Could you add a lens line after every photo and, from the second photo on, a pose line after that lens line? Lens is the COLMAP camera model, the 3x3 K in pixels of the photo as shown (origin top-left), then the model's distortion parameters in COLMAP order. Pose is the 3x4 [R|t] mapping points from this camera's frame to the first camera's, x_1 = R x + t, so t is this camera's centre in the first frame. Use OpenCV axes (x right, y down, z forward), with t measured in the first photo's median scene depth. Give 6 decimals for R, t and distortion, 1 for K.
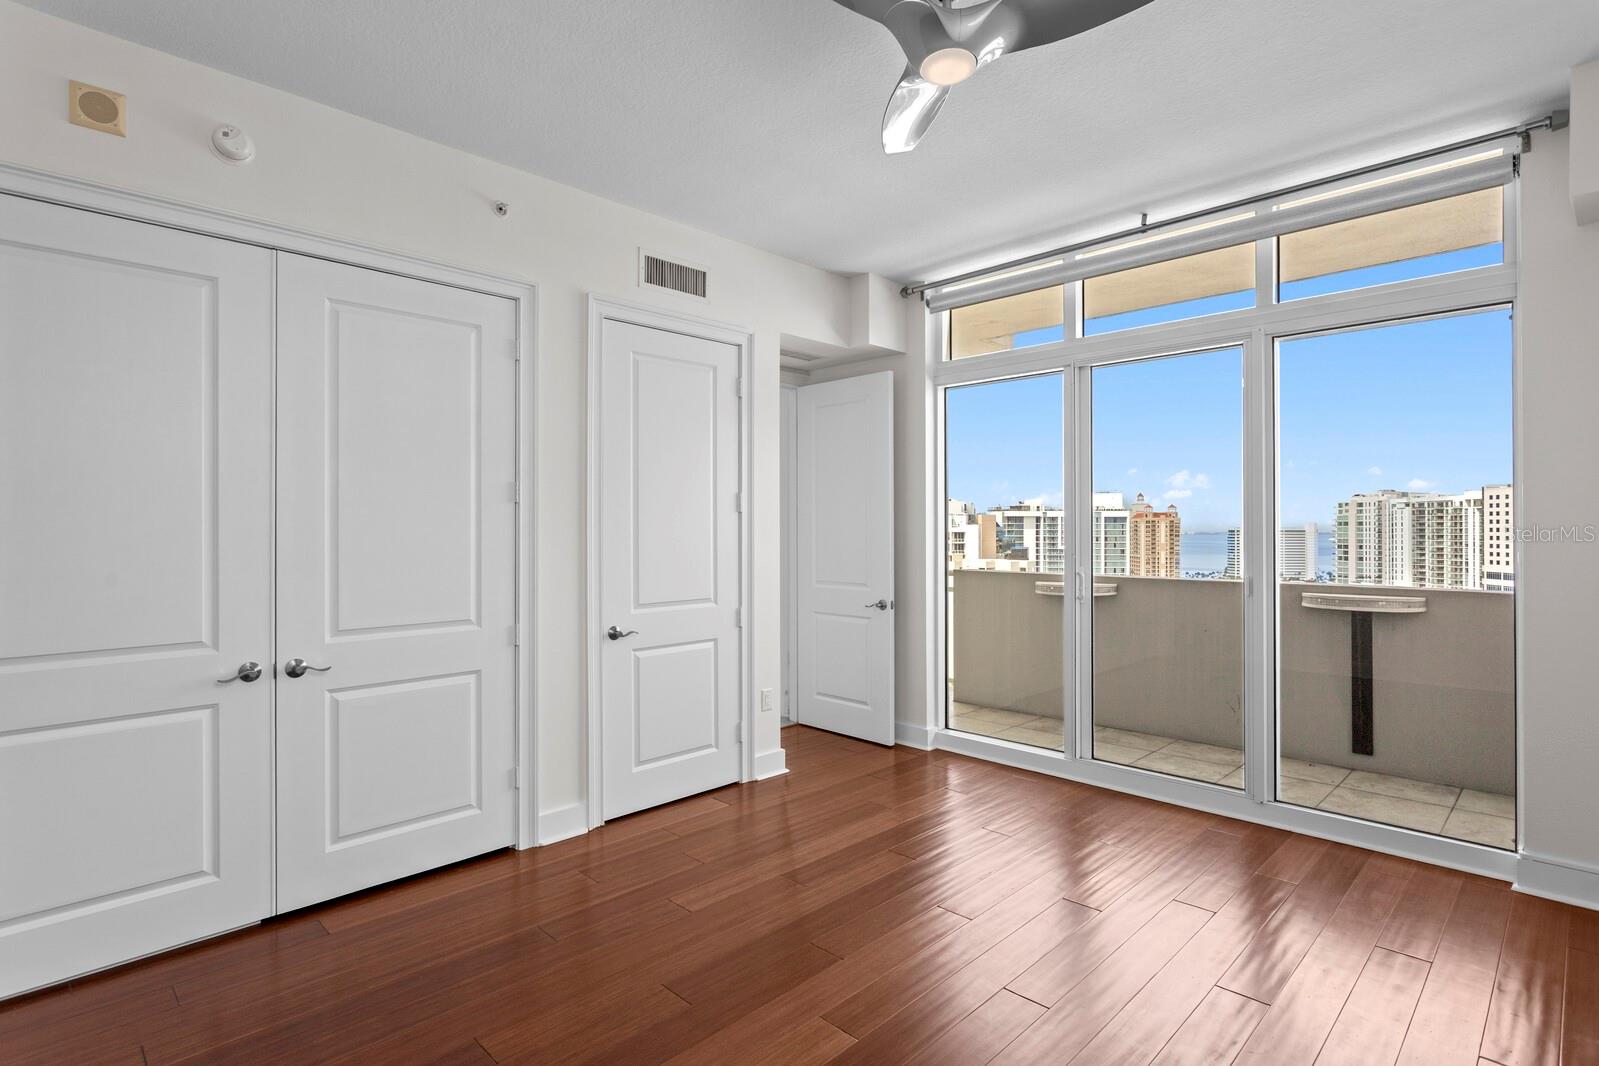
lens RADIAL K [[798.4, 0, 795.6], [0, 798.4, 523.7], [0, 0, 1]] dist [-0.000725, -0.008365]
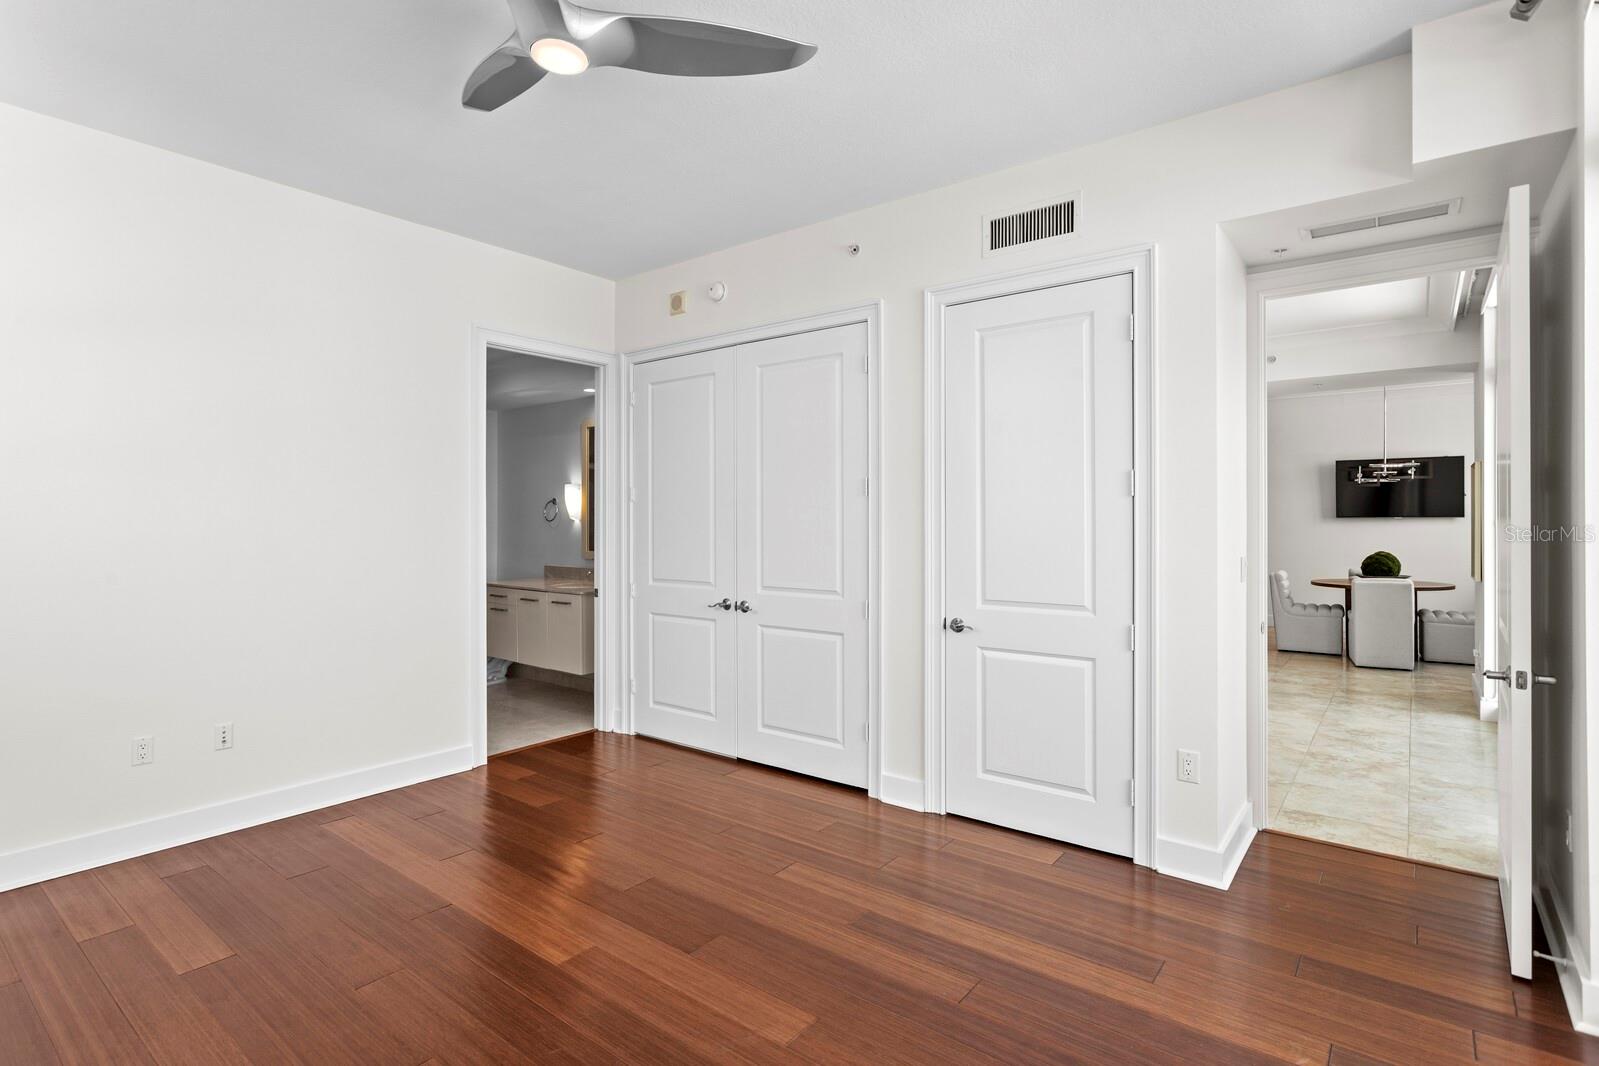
lens RADIAL K [[796.8, 0, 793.6], [0, 796.8, 512.7], [0, 0, 1]] dist [-0.004446, 0.000605]
pose [[0.113264, 0.000984, -0.993564, 0.754170], [0.009785, 0.999950, 0.002105, -0.005351], [0.993517, -0.009961, 0.113248, 0.725401]]
